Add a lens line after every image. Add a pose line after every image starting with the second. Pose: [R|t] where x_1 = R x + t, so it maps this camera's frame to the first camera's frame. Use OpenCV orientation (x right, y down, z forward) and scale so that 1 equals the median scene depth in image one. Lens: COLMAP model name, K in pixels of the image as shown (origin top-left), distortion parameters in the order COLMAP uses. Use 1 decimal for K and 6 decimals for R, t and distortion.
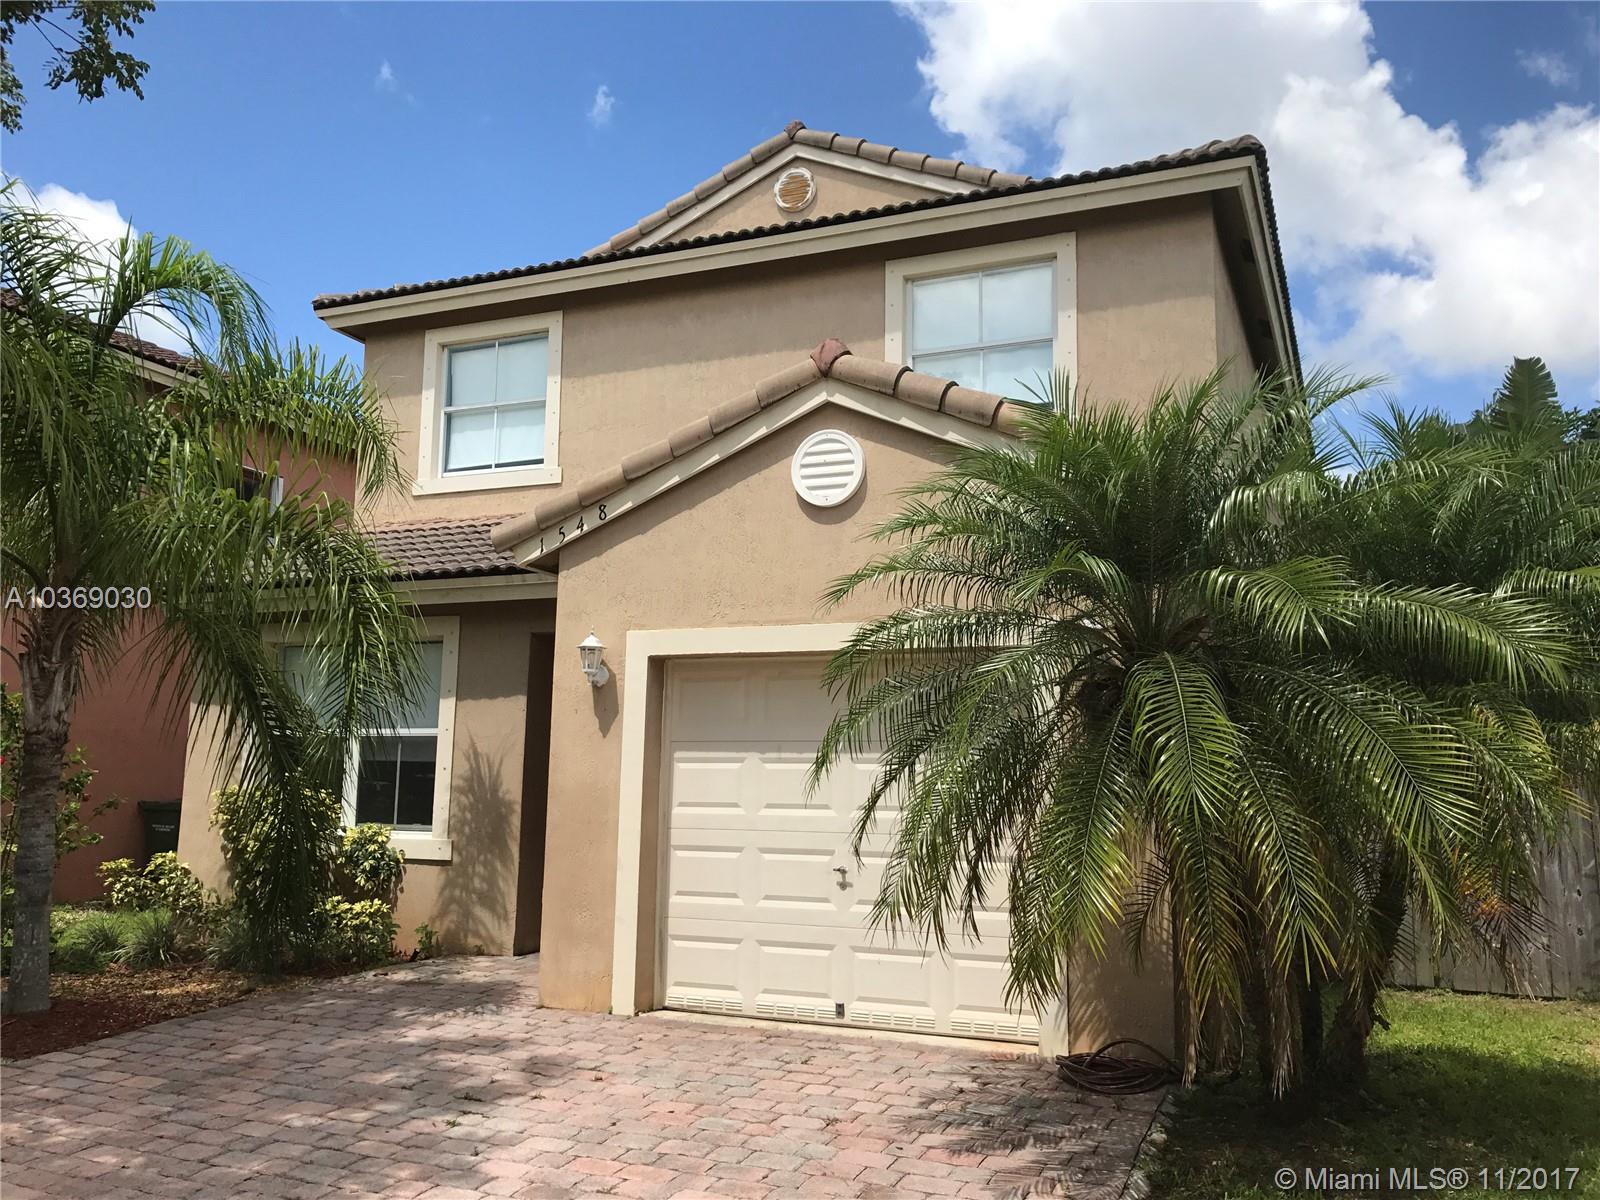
lens RADIAL K [[1302.7, 0, 792.8], [0, 1302.7, 591.7], [0, 0, 1]] dist [0.063237, -0.081707]
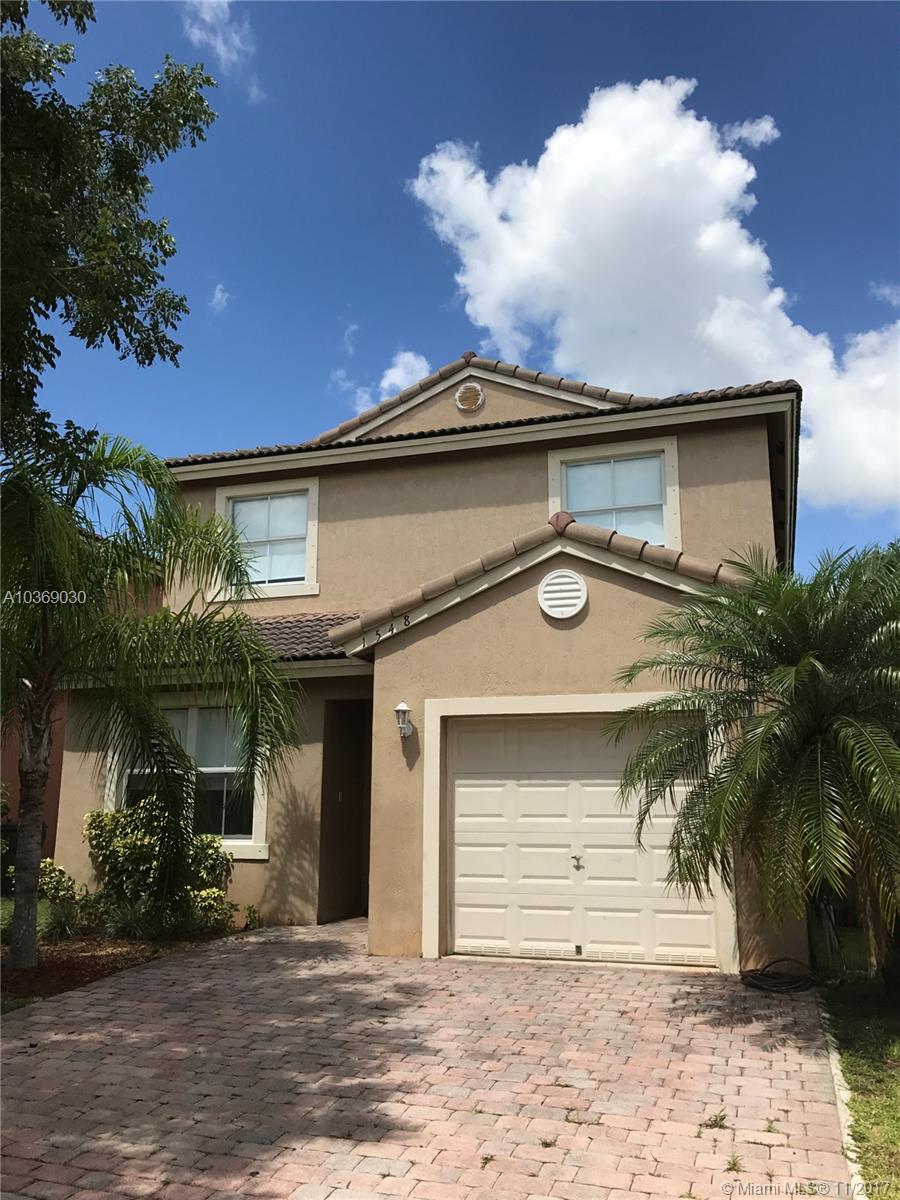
lens RADIAL K [[977.0, 0, 451.5], [0, 977.0, 593.0], [0, 0, 1]] dist [0.063237, -0.081707]
pose [[0.995639, 0.005107, 0.093155, -0.198344], [0.001366, 0.997595, -0.069297, -0.014243], [-0.093284, 0.069122, 0.993237, -0.136934]]
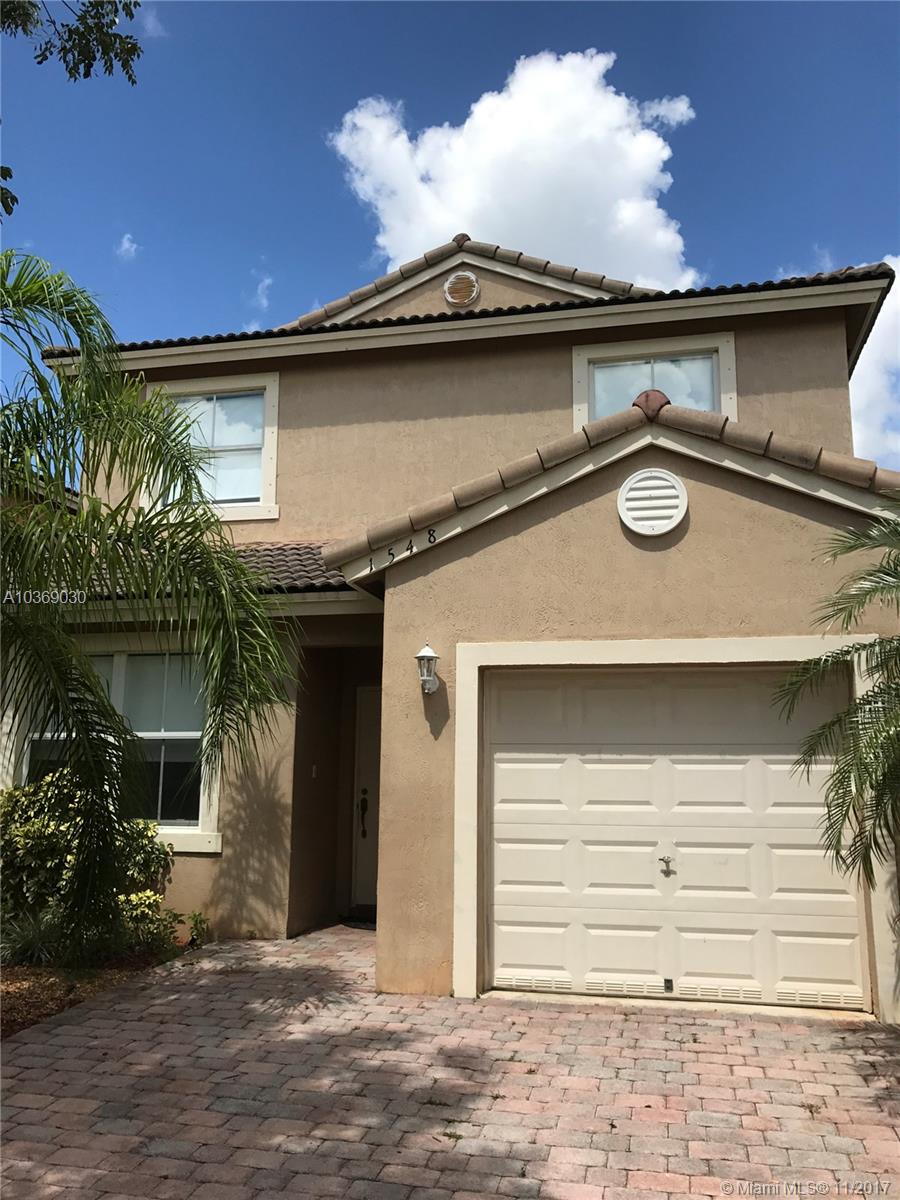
lens RADIAL K [[979.9, 0, 453.8], [0, 979.9, 594.6], [0, 0, 1]] dist [0.028048, -0.018790]
pose [[0.982069, 0.024514, 0.186921, -0.279066], [-0.018256, 0.999216, -0.035127, 0.017608], [-0.187636, 0.031085, 0.981747, 0.180486]]
